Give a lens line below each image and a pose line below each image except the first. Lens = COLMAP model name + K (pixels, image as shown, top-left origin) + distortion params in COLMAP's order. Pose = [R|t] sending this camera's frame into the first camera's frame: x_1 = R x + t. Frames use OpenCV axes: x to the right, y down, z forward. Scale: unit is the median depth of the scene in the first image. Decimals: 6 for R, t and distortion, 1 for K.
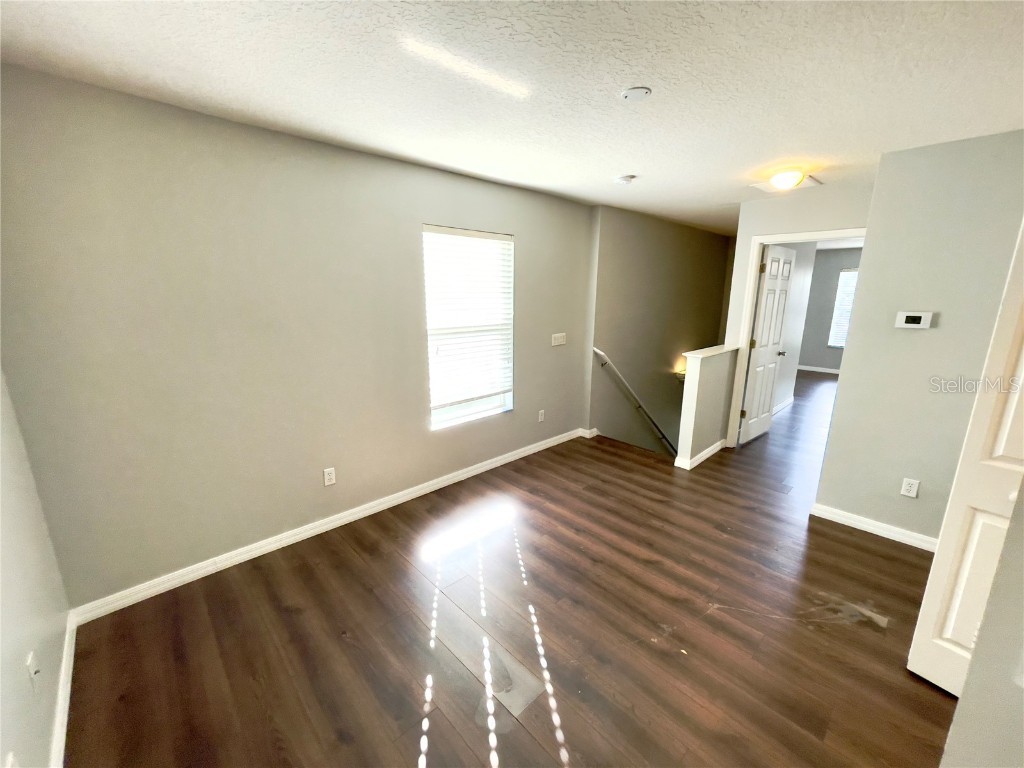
lens RADIAL K [[415.1, 0, 507.7], [0, 415.1, 387.9], [0, 0, 1]] dist [-0.019441, 0.012729]
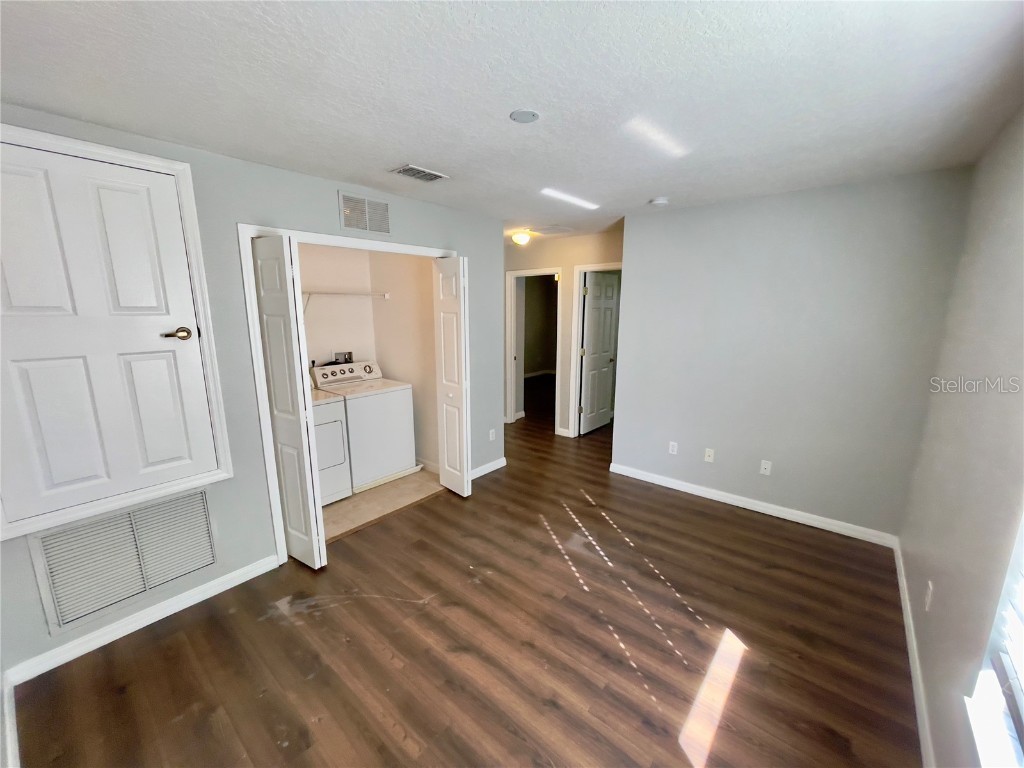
lens RADIAL K [[415.1, 0, 507.7], [0, 415.1, 387.9], [0, 0, 1]] dist [-0.019441, 0.012729]
pose [[-0.993496, 0.020372, -0.112026, 0.336656], [-0.028137, 0.909426, 0.414913, -0.378376], [0.110332, 0.415367, -0.902938, 1.525057]]
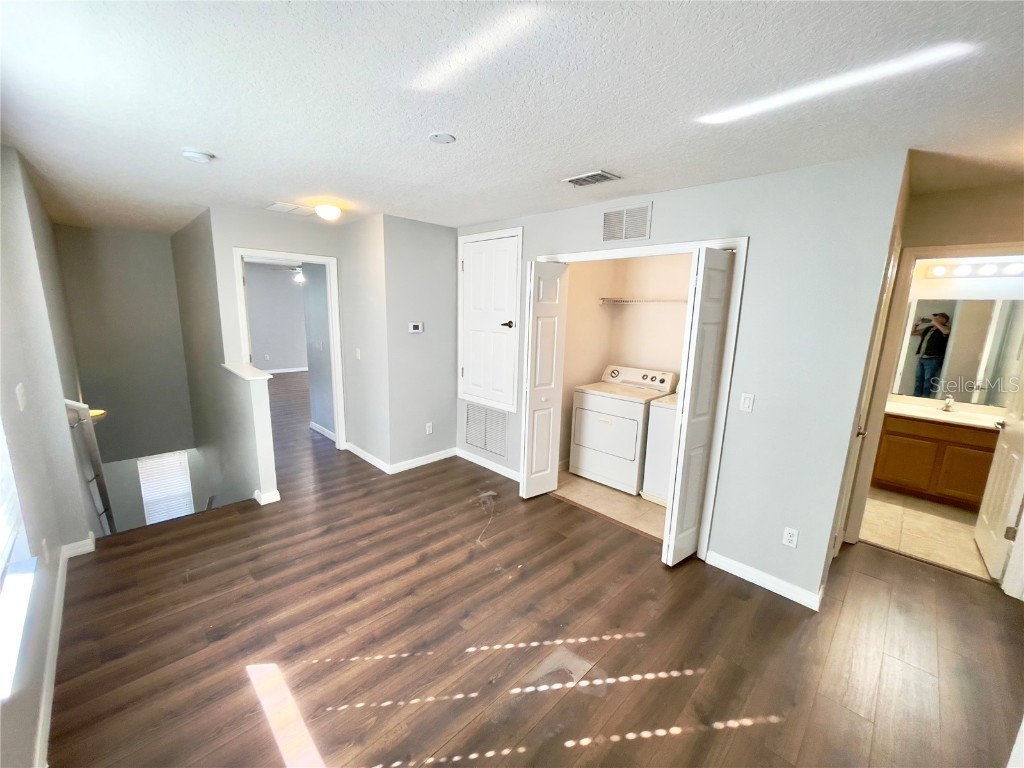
lens RADIAL K [[415.1, 0, 507.7], [0, 415.1, 387.9], [0, 0, 1]] dist [-0.019441, 0.012729]
pose [[-0.028772, -0.192839, 0.980808, -0.643001], [0.199377, 0.960391, 0.194674, -0.179424], [-0.979500, 0.201152, 0.010815, 0.676267]]
